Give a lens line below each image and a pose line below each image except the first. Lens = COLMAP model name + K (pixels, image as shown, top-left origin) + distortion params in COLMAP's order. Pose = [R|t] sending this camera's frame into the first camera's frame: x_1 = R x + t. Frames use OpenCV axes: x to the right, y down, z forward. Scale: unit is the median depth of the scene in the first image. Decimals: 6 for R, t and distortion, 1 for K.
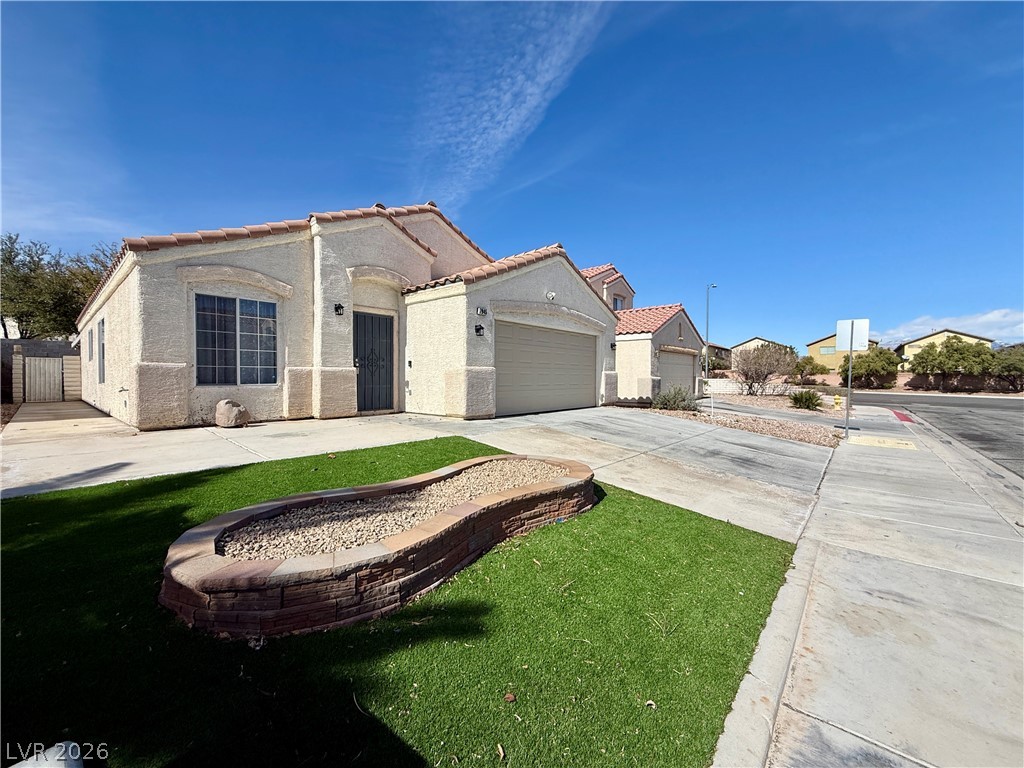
lens RADIAL K [[407.8, 0, 512.3], [0, 407.8, 383.2], [0, 0, 1]] dist [0.003157, -0.000256]
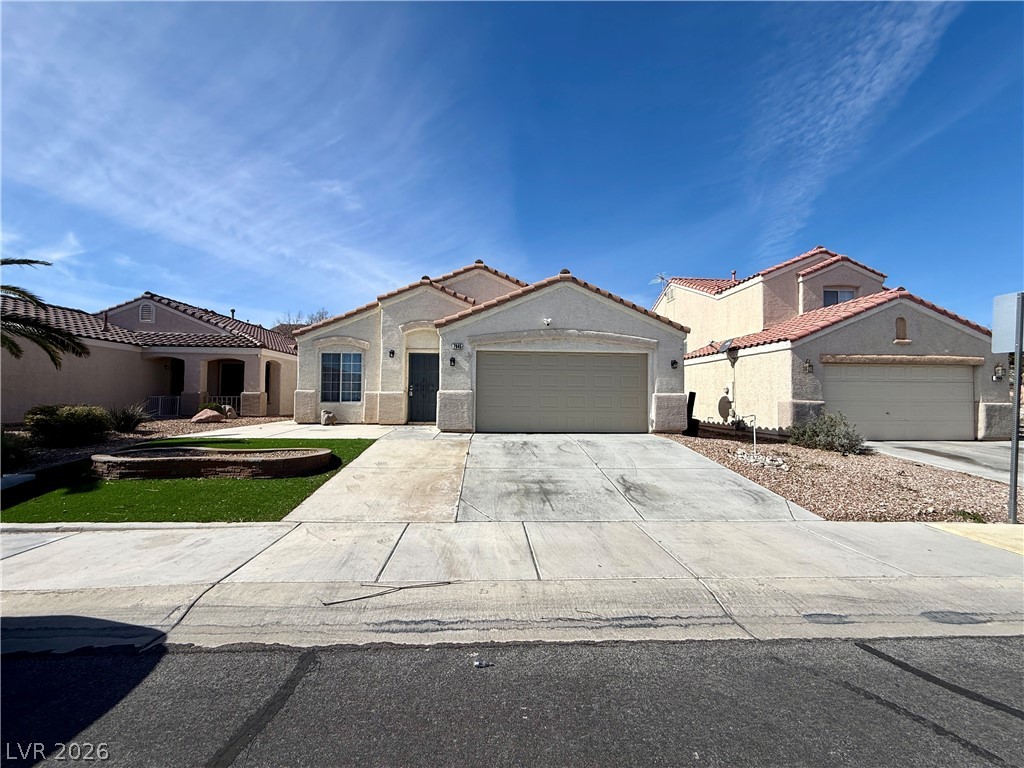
lens RADIAL K [[407.8, 0, 512.5], [0, 407.8, 387.0], [0, 0, 1]] dist [0.003157, -0.000256]
pose [[0.700419, -0.014314, -0.713588, 0.892571], [-0.017404, 0.999159, -0.037125, -0.006536], [0.713519, 0.038423, 0.699581, 0.234784]]
